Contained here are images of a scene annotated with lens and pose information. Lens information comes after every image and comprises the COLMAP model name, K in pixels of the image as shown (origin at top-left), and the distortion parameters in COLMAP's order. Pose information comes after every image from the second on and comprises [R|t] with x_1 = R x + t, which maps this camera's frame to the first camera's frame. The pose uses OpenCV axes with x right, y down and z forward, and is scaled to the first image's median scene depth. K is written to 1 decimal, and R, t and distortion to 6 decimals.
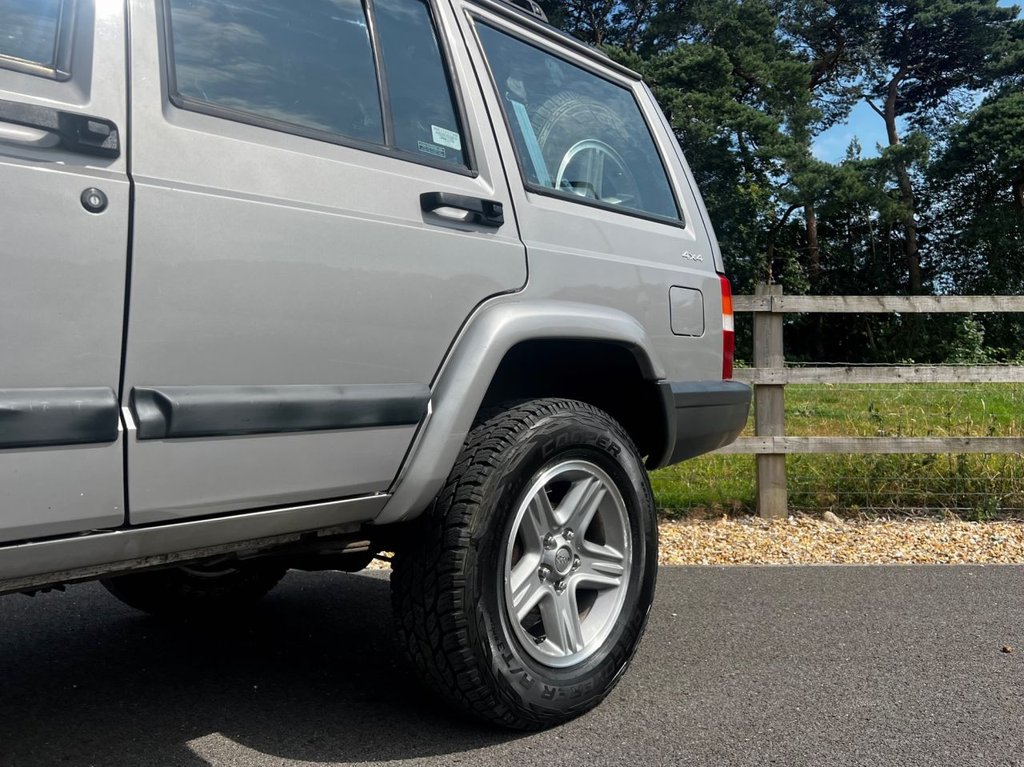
lens RADIAL K [[850.8, 0, 576.2], [0, 850.8, 358.5], [0, 0, 1]] dist [0.013289, -0.004419]
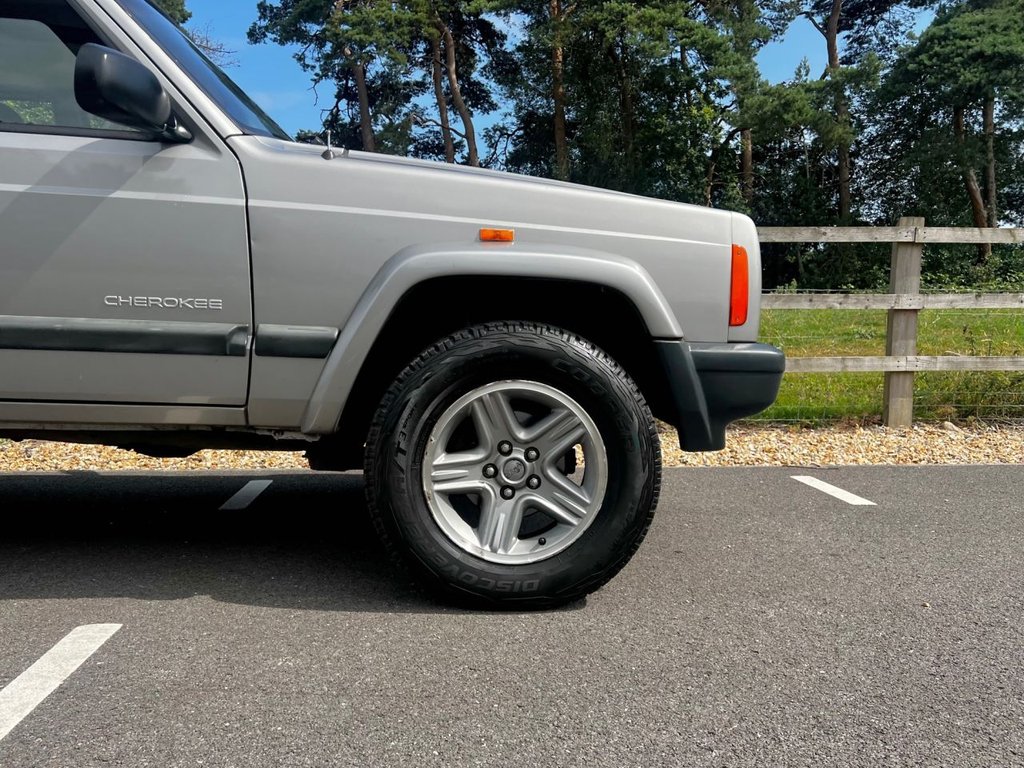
lens RADIAL K [[834.0, 0, 486.8], [0, 834.0, 416.6], [0, 0, 1]] dist [0.001259, -0.009060]
pose [[0.999814, 0.000868, 0.019260, -0.054748], [-0.003919, 0.987279, 0.158950, -0.000295], [-0.018877, -0.158996, 0.987099, -0.013858]]
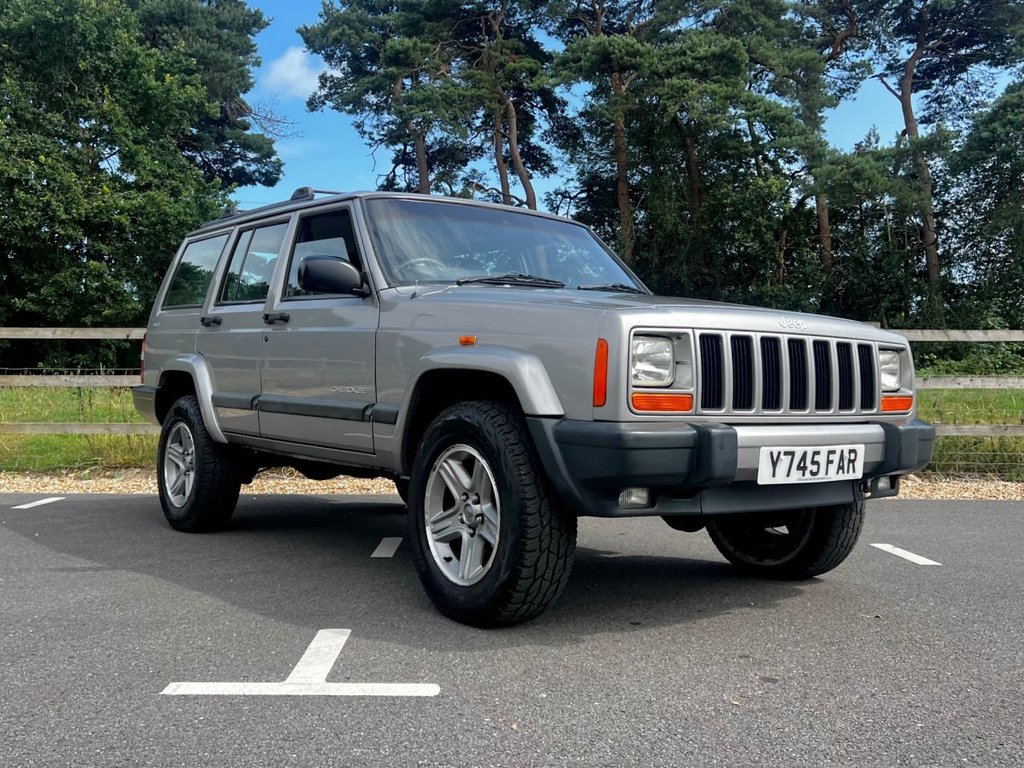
lens RADIAL K [[976.5, 0, 488.3], [0, 976.5, 332.8], [0, 0, 1]] dist [0.010998, -0.015757]
pose [[0.999205, 0.003926, -0.039662, -0.060393], [-0.004404, 0.999919, -0.011953, -0.007115], [0.039612, 0.012119, 0.999142, -0.119048]]
